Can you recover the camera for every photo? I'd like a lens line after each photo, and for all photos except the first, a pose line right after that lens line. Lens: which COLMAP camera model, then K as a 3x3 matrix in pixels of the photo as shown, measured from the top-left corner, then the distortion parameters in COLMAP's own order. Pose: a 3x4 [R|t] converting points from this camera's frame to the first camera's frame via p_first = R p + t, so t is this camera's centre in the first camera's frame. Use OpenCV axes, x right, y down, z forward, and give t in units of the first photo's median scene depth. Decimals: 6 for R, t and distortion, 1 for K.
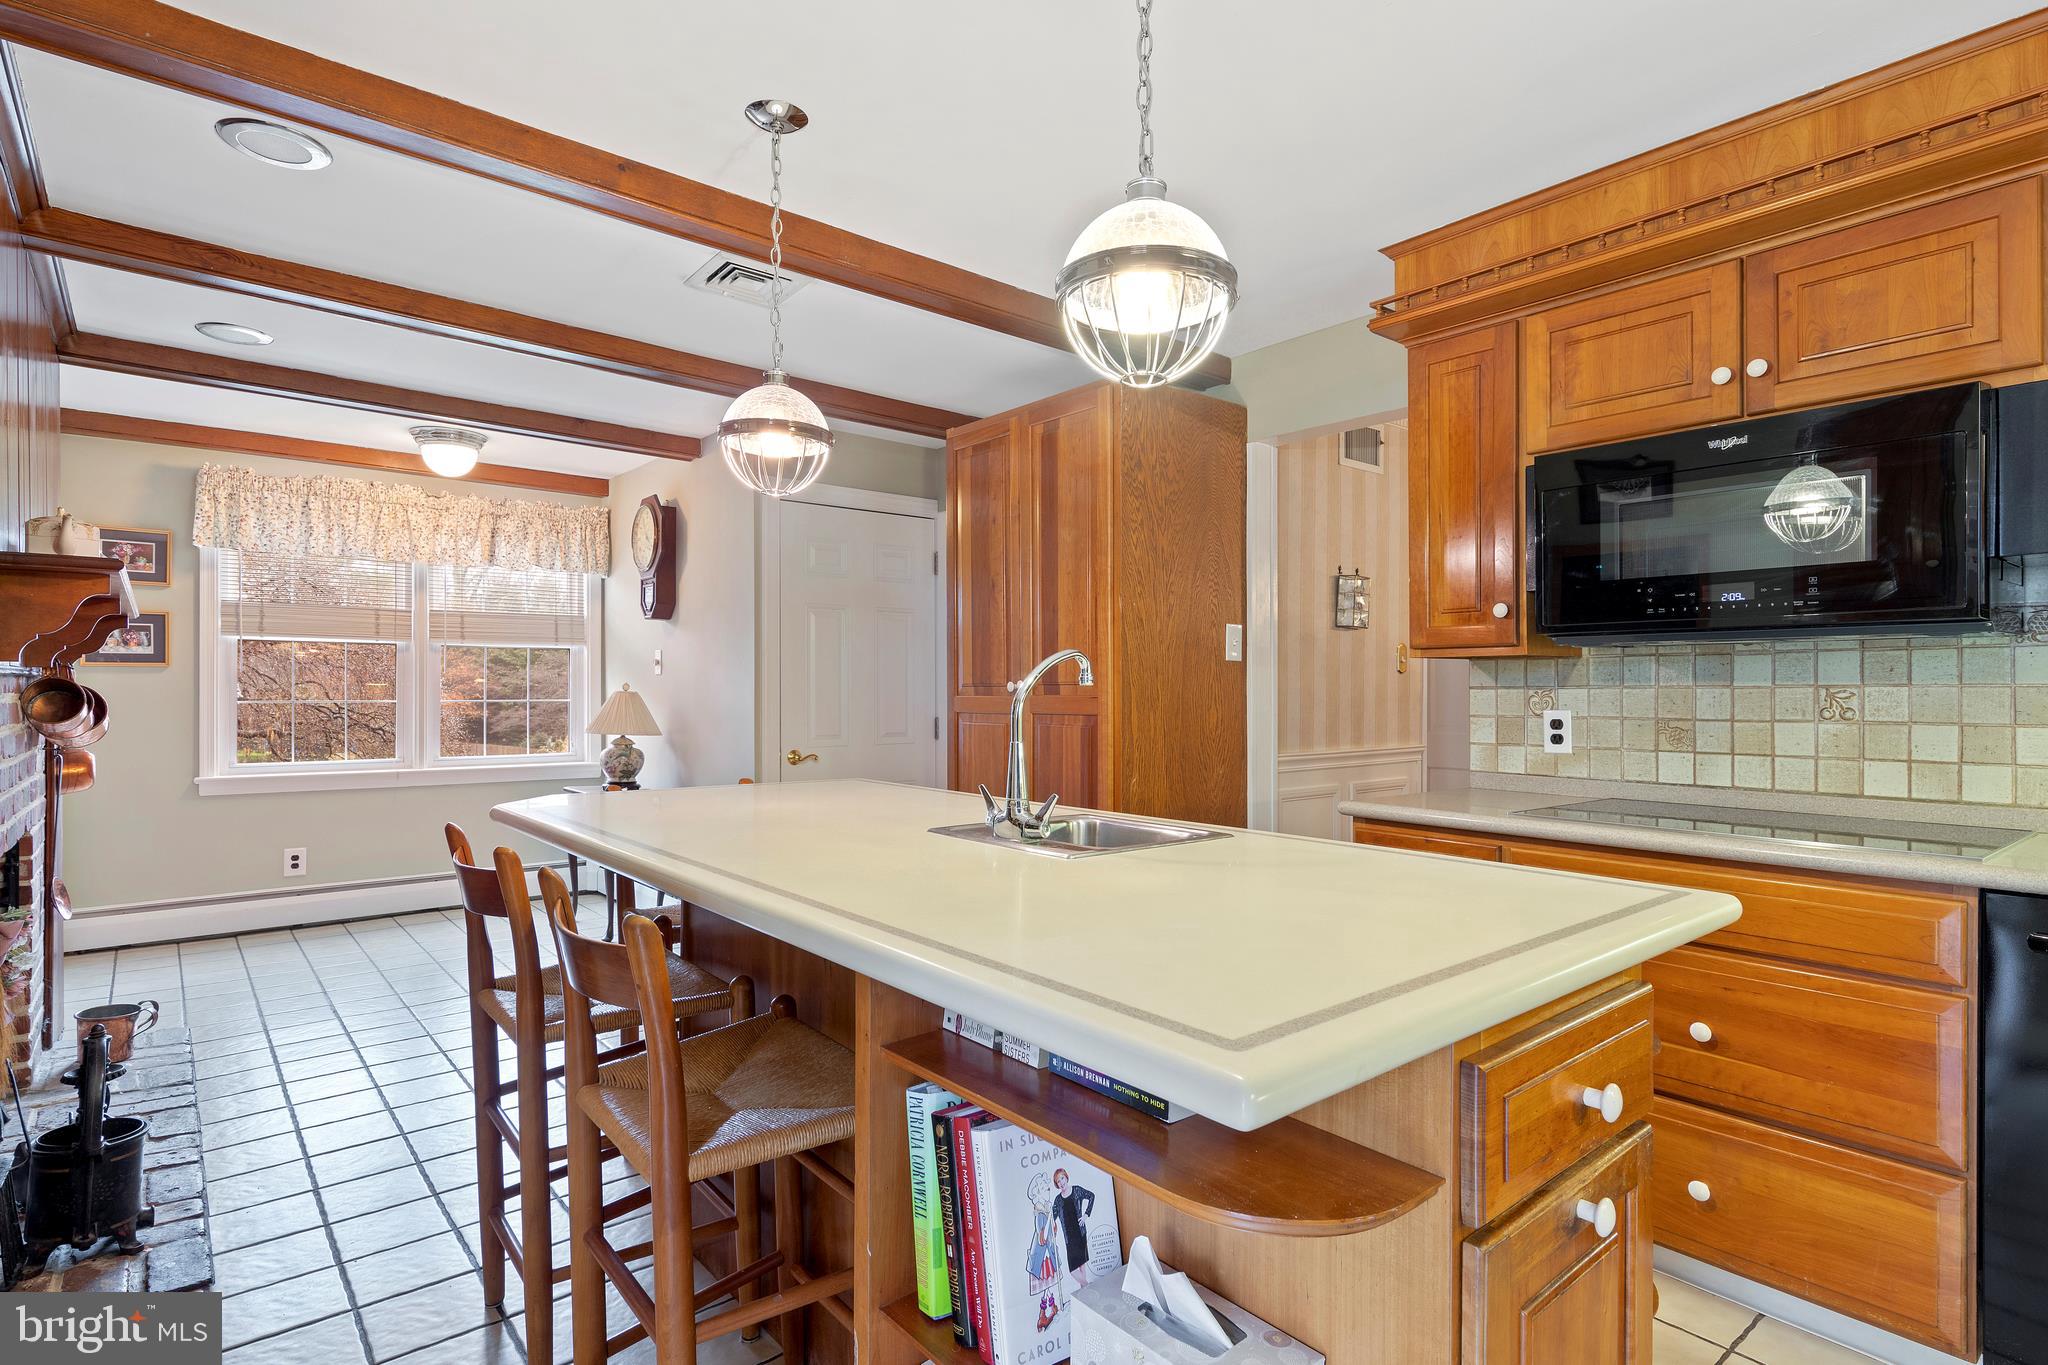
lens RADIAL K [[1039.3, 0, 1024.0], [0, 1039.3, 682.5], [0, 0, 1]] dist [-0.001683, -0.000694]
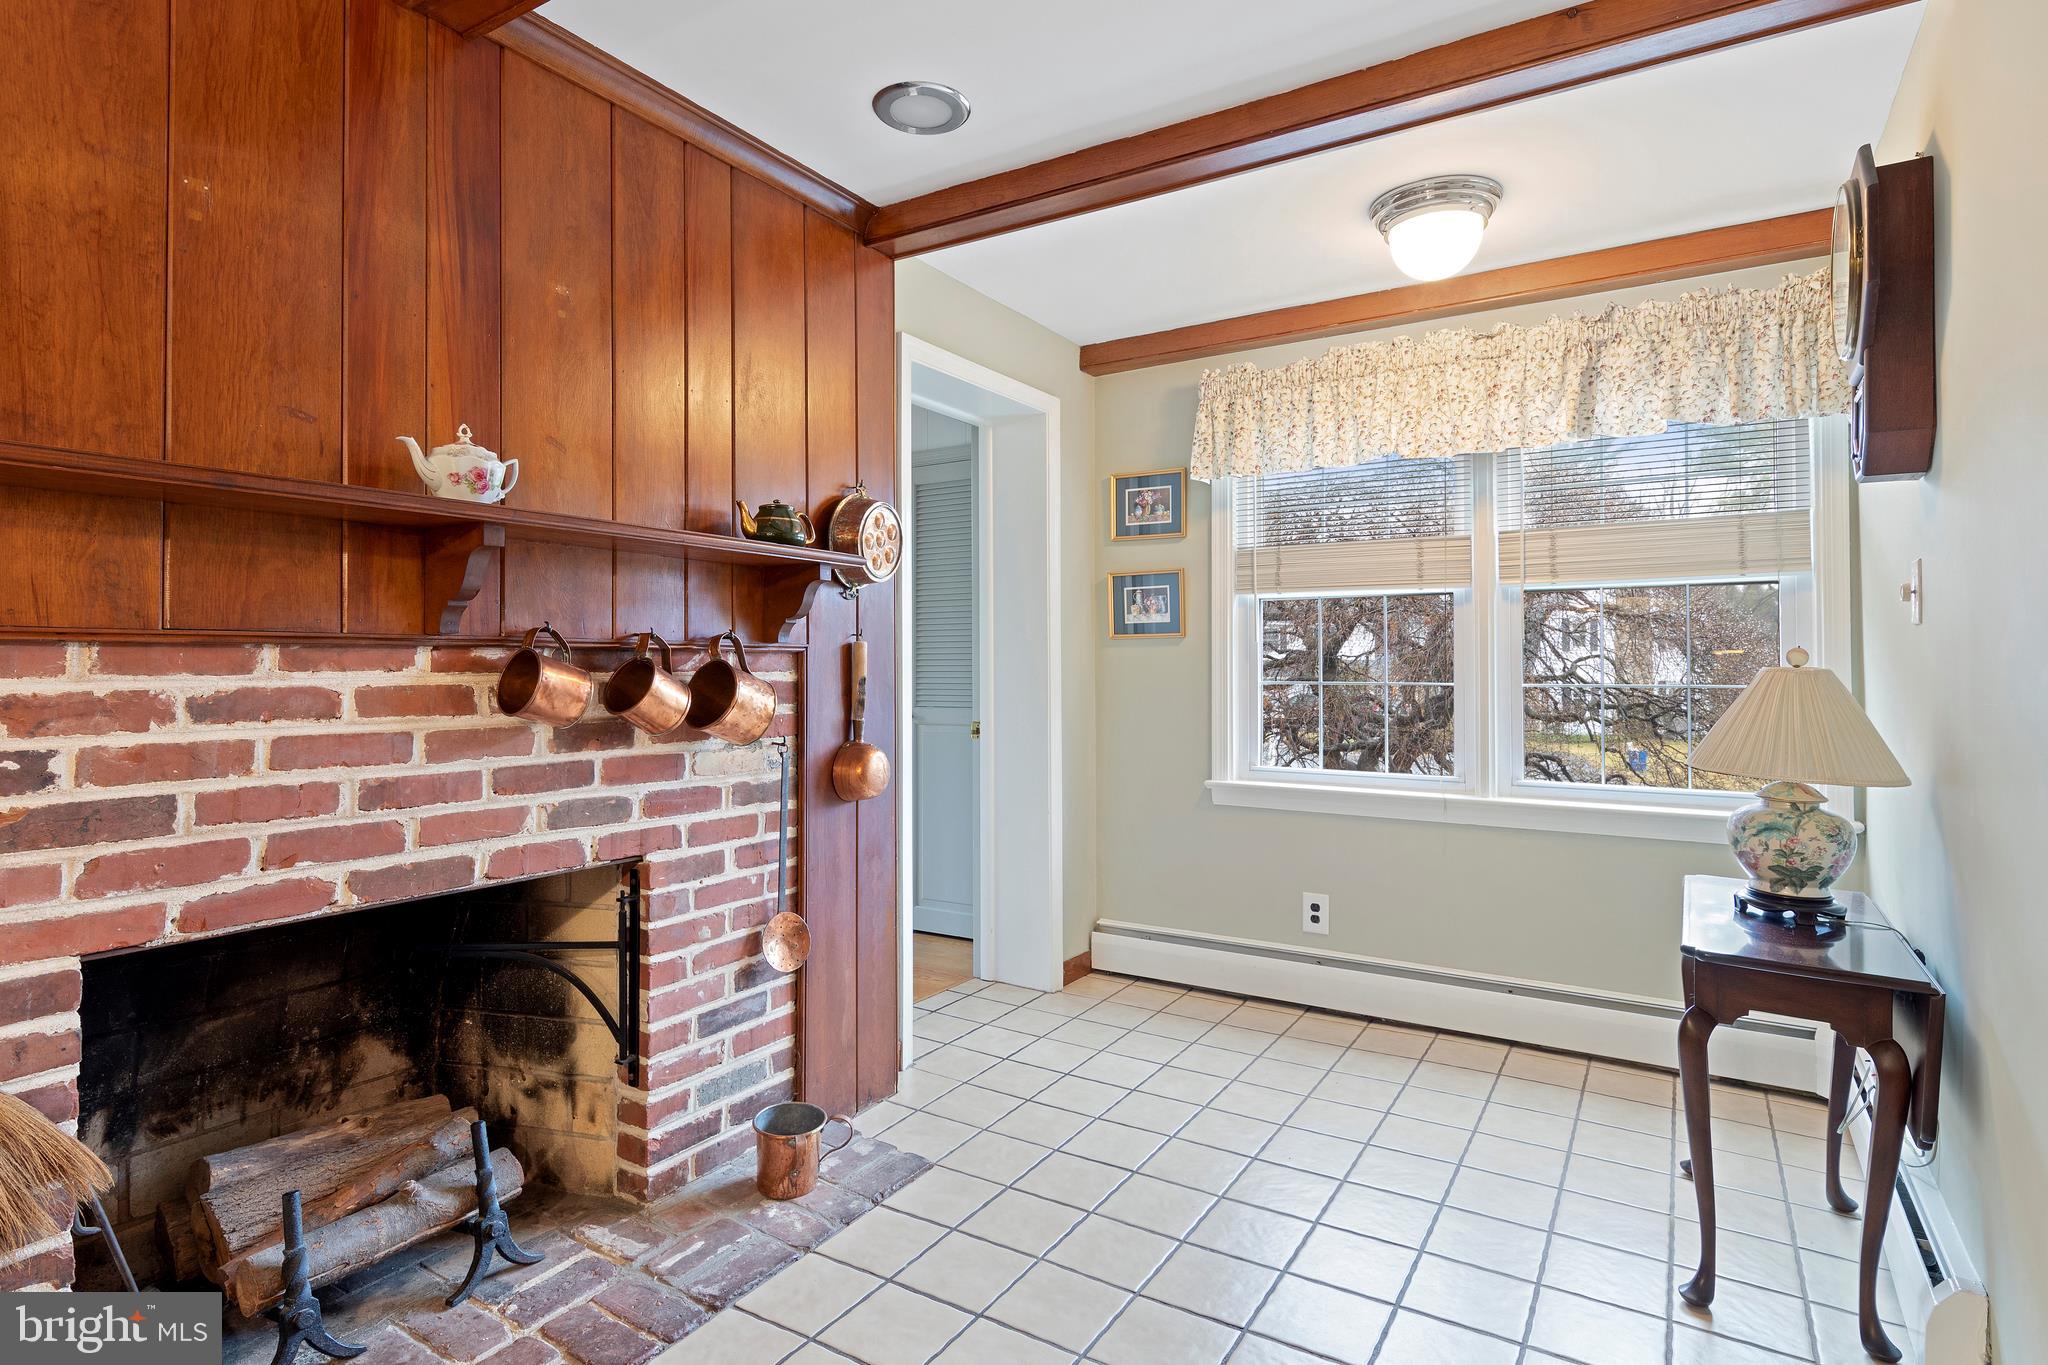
lens RADIAL K [[1045.4, 0, 1023.0], [0, 1045.4, 650.2], [0, 0, 1]] dist [0.000557, 0.000077]
pose [[0.307420, -0.015741, -0.951444, -0.092284], [0.008703, 0.999868, -0.013730, 0.004220], [0.951534, -0.004060, 0.307517, 0.598456]]
